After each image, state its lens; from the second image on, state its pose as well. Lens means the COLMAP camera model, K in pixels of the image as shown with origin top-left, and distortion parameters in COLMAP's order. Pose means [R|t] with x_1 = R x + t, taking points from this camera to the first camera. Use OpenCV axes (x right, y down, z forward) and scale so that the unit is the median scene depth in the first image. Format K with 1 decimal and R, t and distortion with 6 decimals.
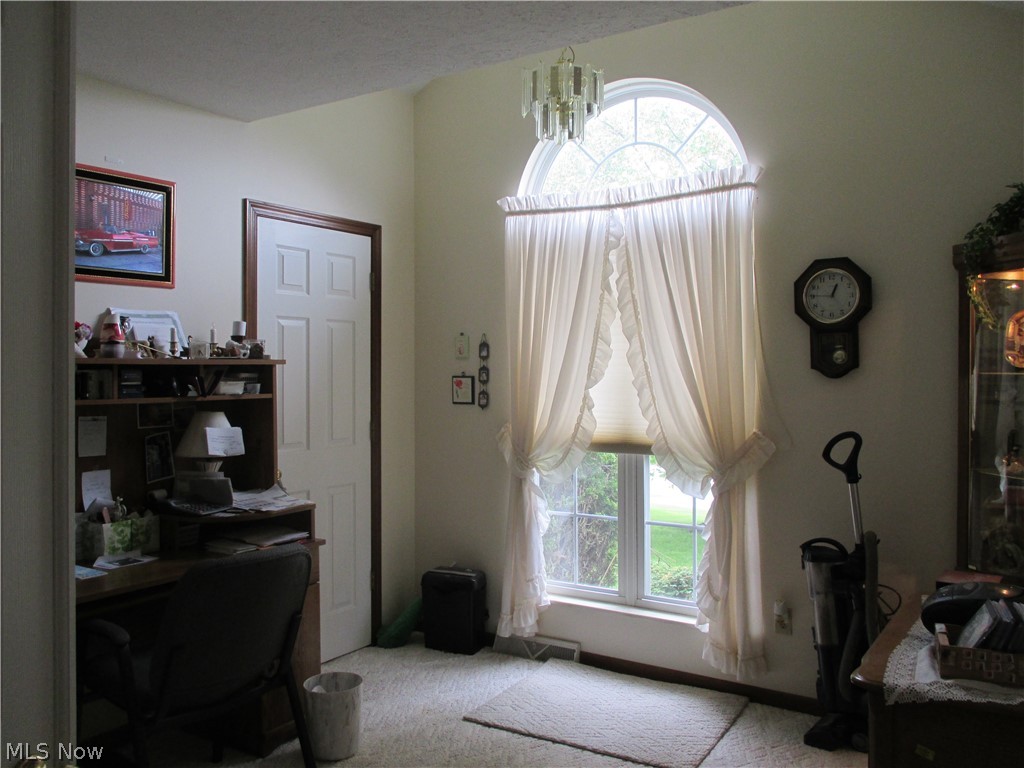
lens RADIAL K [[861.1, 0, 512.0], [0, 861.1, 384.0], [0, 0, 1]] dist [-0.010628, -0.006884]
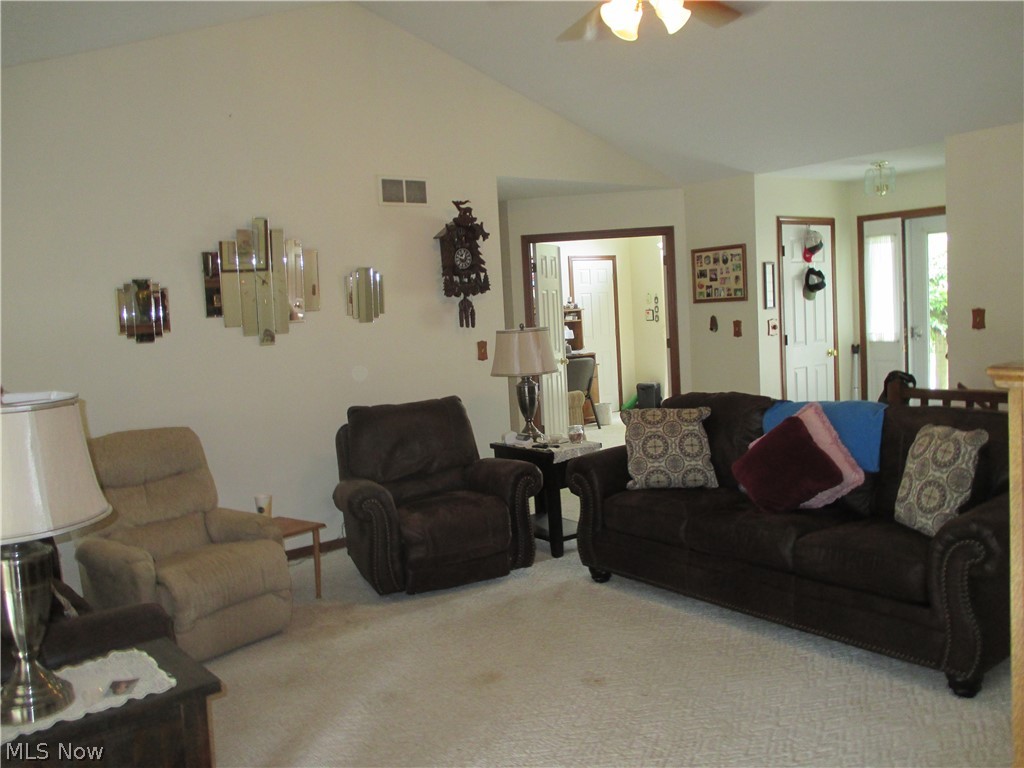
lens RADIAL K [[861.1, 0, 512.0], [0, 861.1, 384.0], [0, 0, 1]] dist [-0.010628, -0.006884]
pose [[0.945693, -0.024835, -0.324111, 0.505651], [0.051409, 0.995955, 0.073687, 0.000922], [0.320970, -0.086348, 0.943145, -2.103314]]
